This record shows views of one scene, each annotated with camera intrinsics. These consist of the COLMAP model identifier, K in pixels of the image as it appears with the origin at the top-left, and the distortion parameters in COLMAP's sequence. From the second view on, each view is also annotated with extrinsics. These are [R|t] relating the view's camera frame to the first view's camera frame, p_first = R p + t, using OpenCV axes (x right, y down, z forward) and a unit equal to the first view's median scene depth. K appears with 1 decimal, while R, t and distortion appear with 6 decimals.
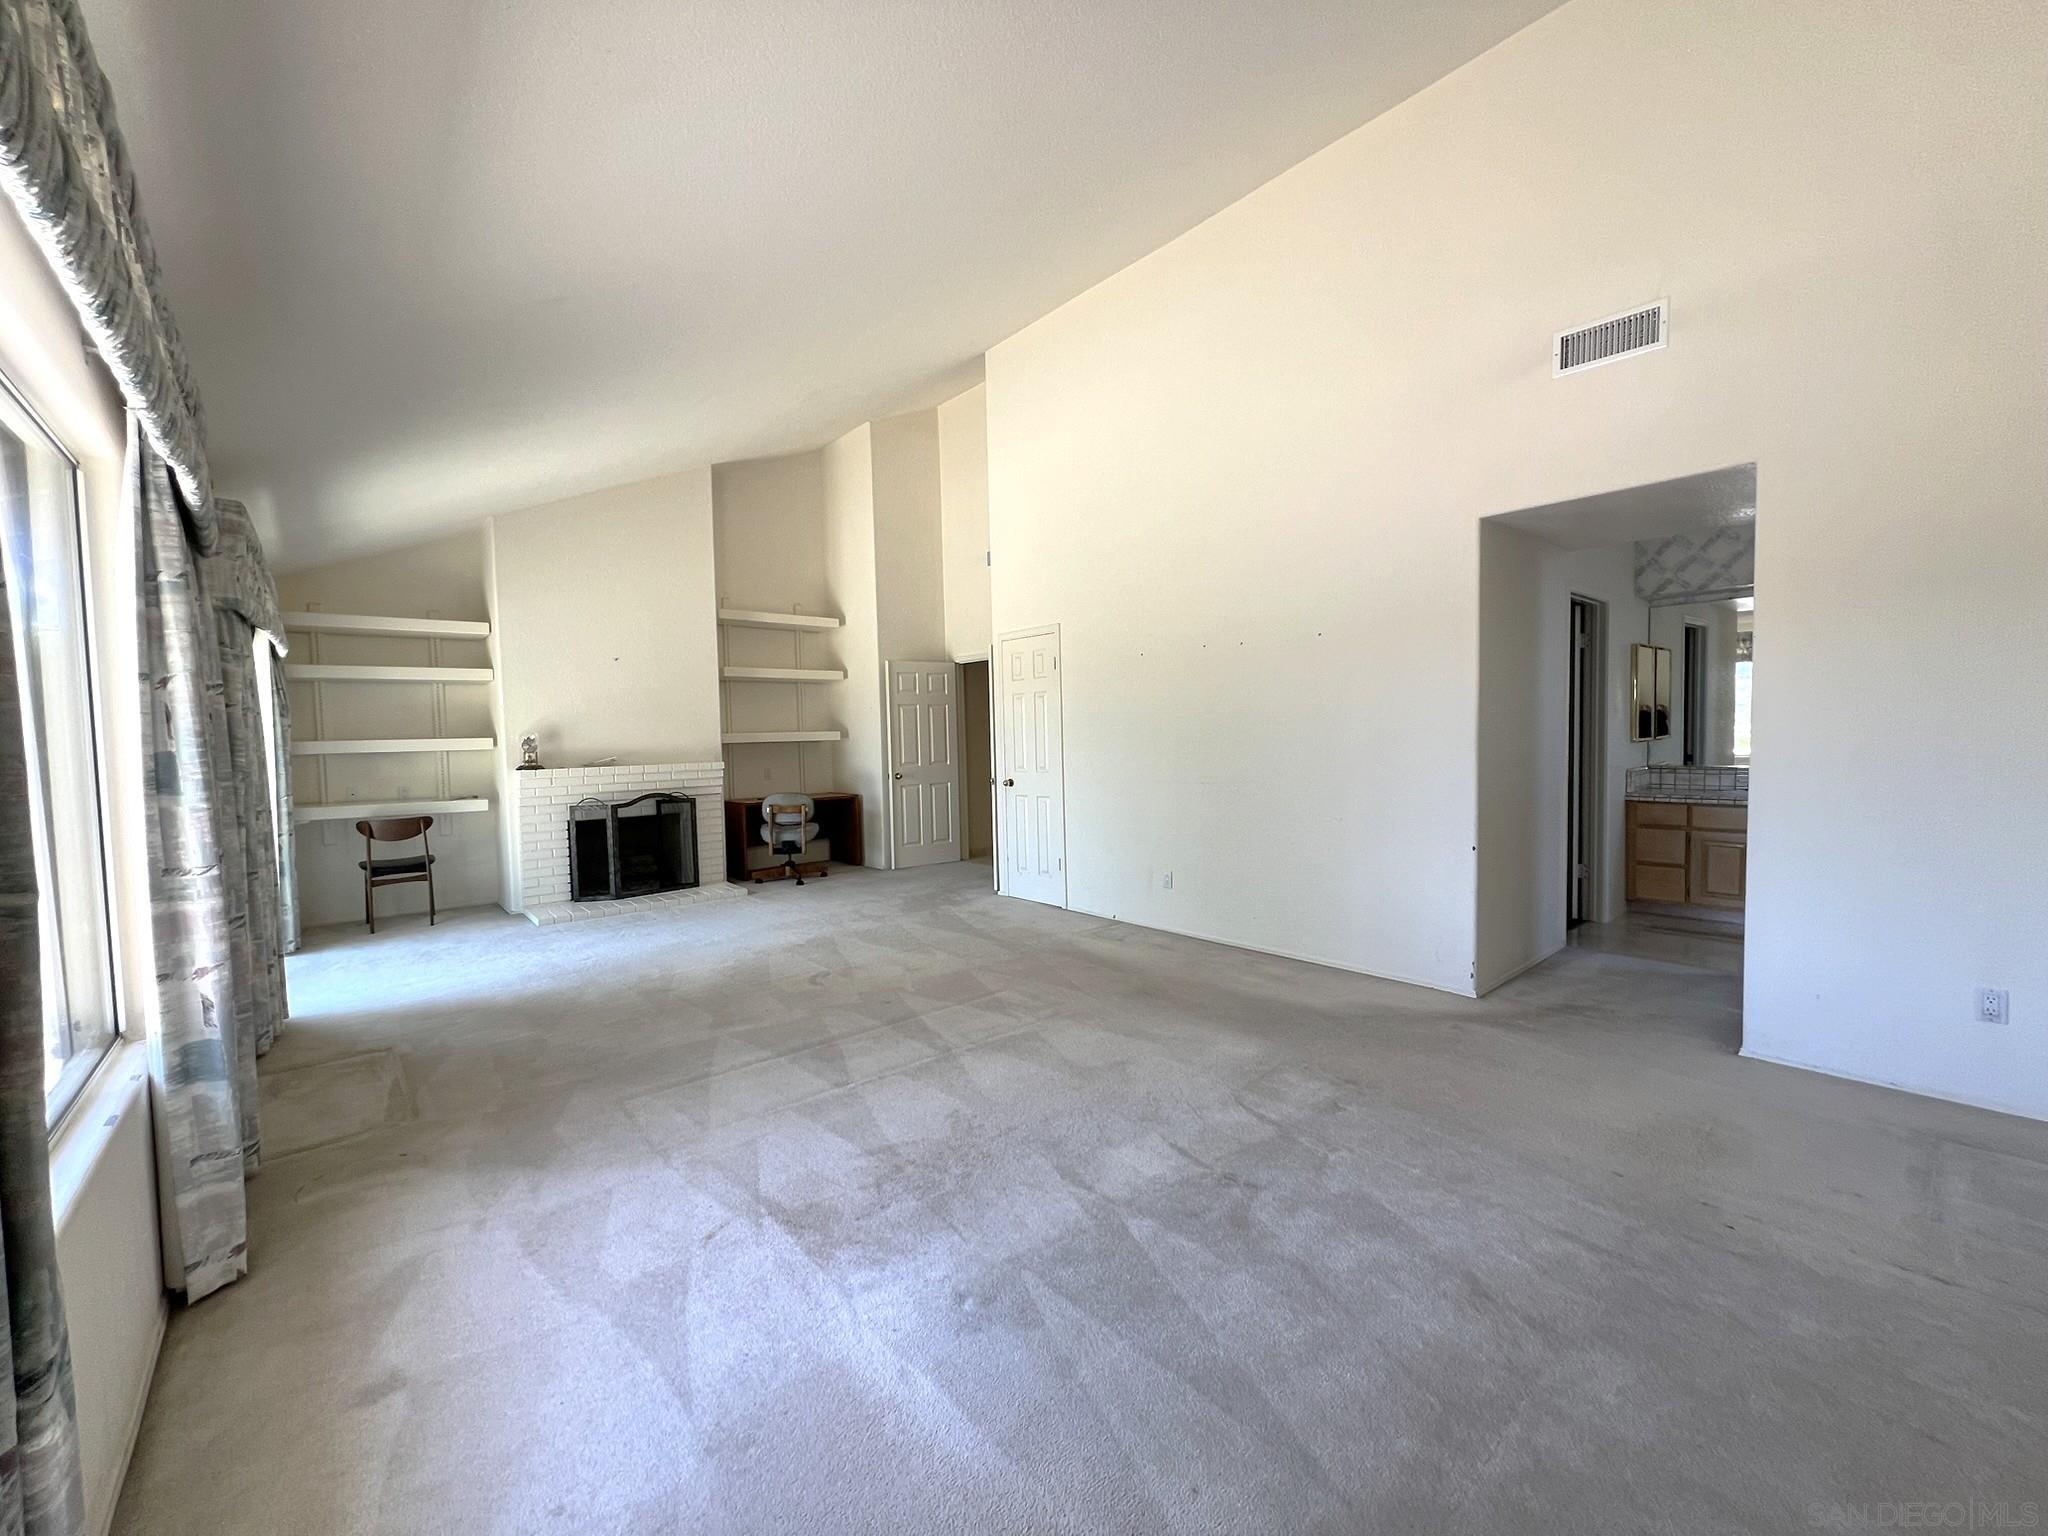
lens RADIAL K [[818.9, 0, 1026.3], [0, 818.9, 771.1], [0, 0, 1]] dist [-0.002833, -0.000229]
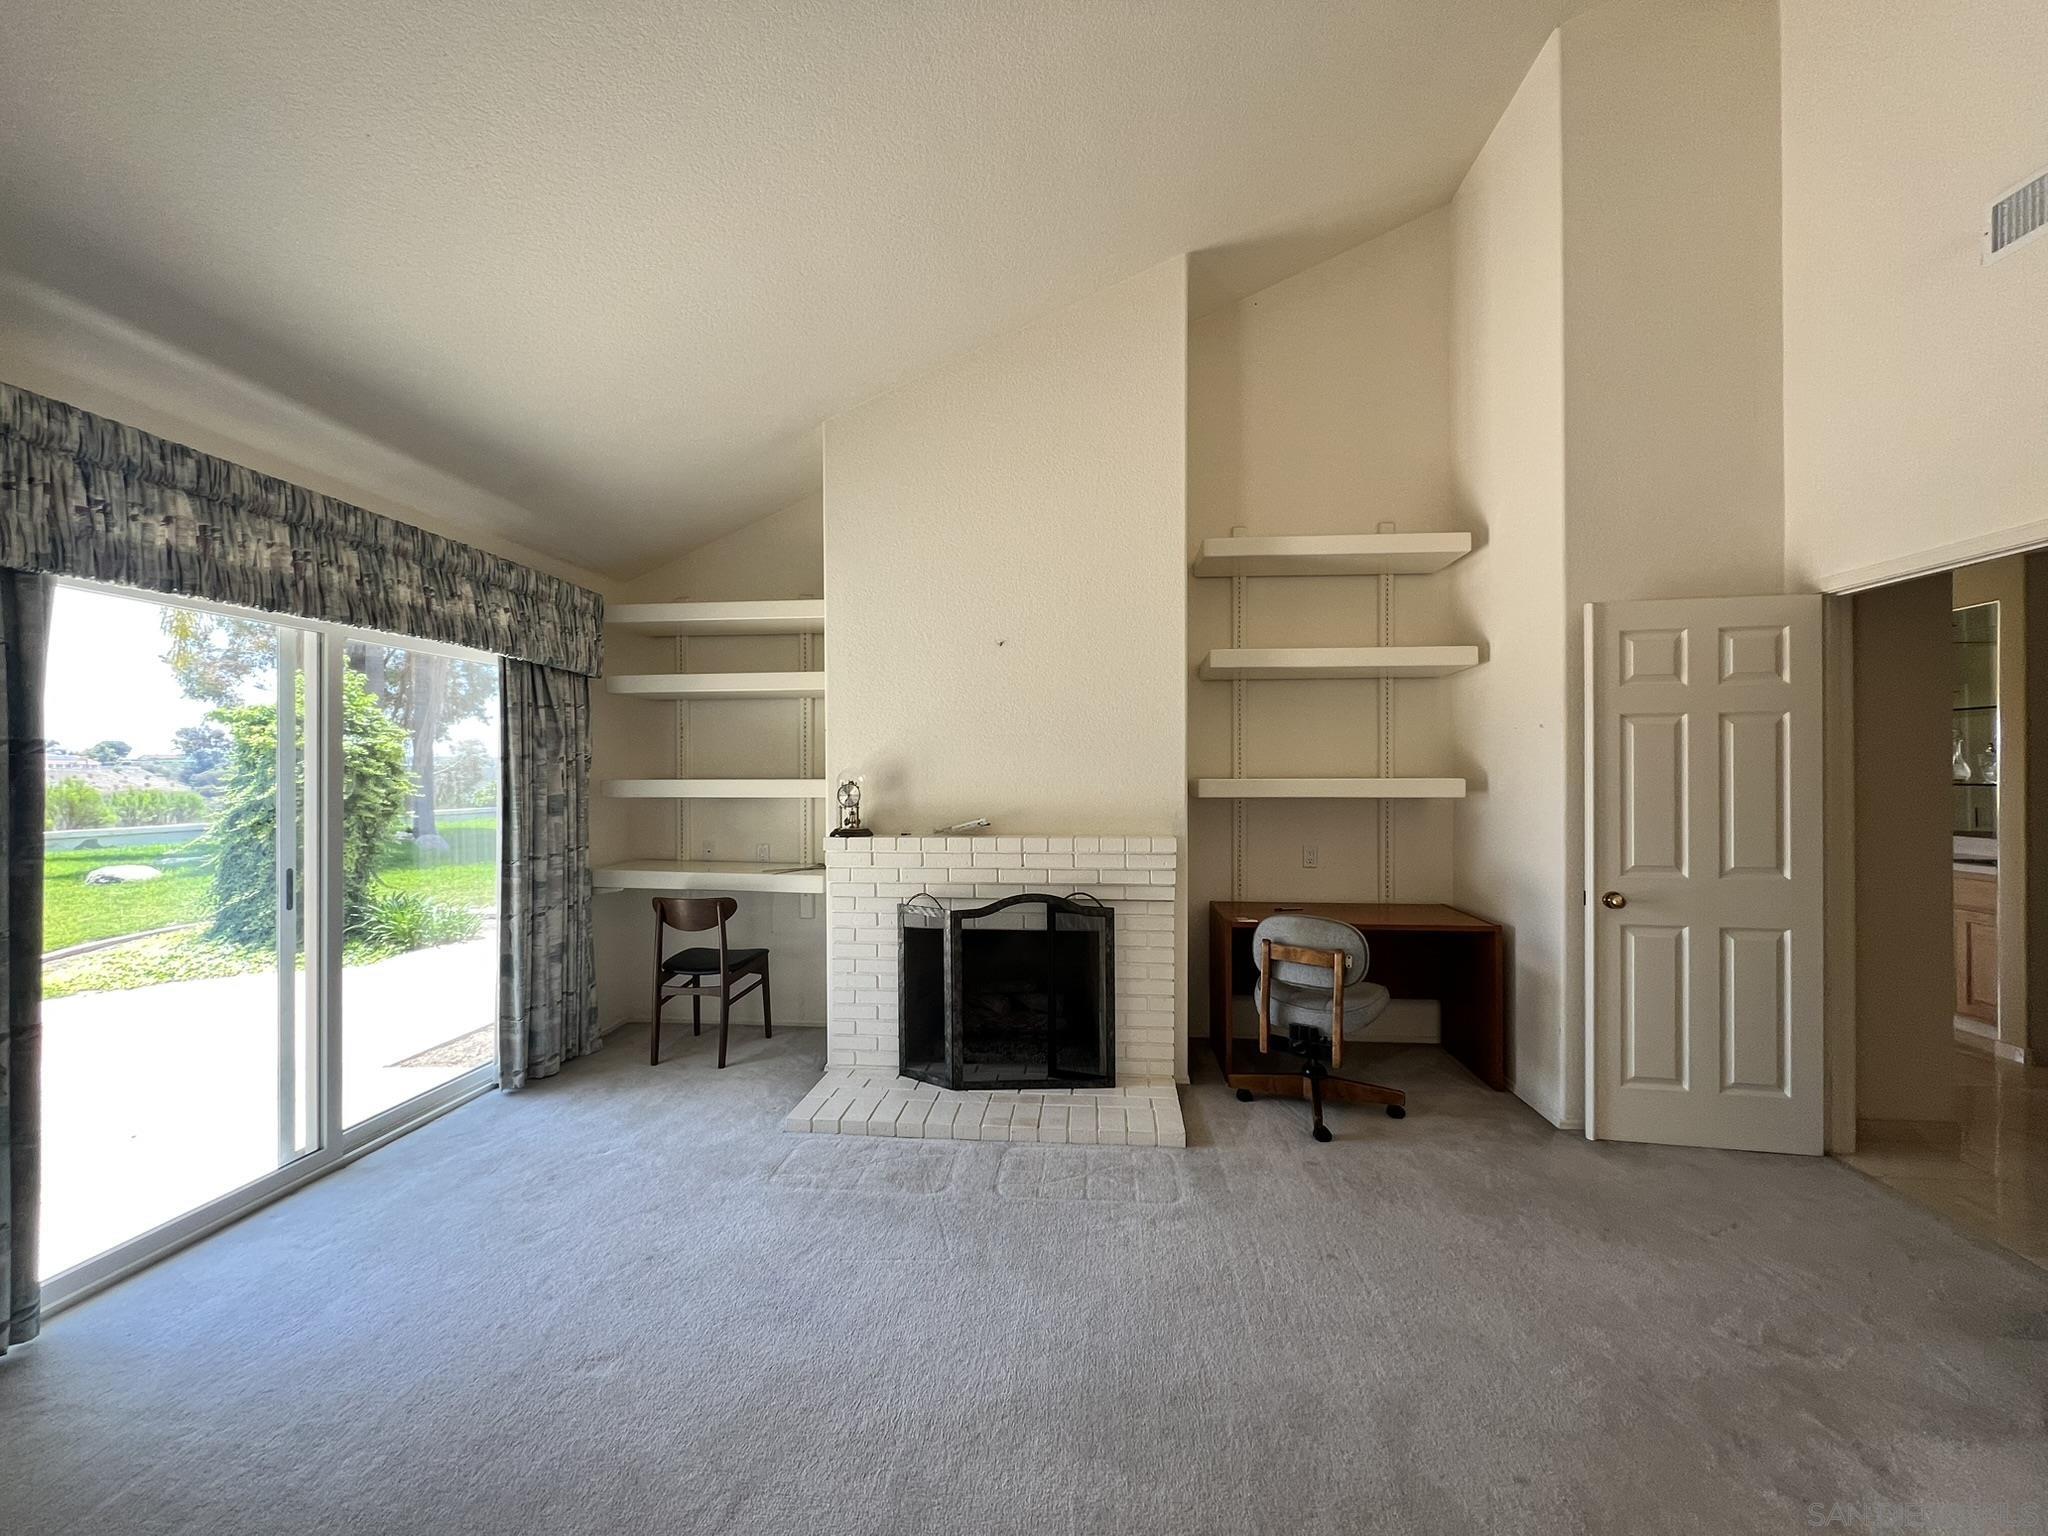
lens RADIAL K [[818.9, 0, 1026.3], [0, 818.9, 771.1], [0, 0, 1]] dist [-0.002833, -0.000229]
pose [[0.691622, 0.021306, -0.721945, -0.077854], [-0.045627, 0.998857, -0.014232, -0.039632], [0.720817, 0.042783, 0.691804, 0.581131]]
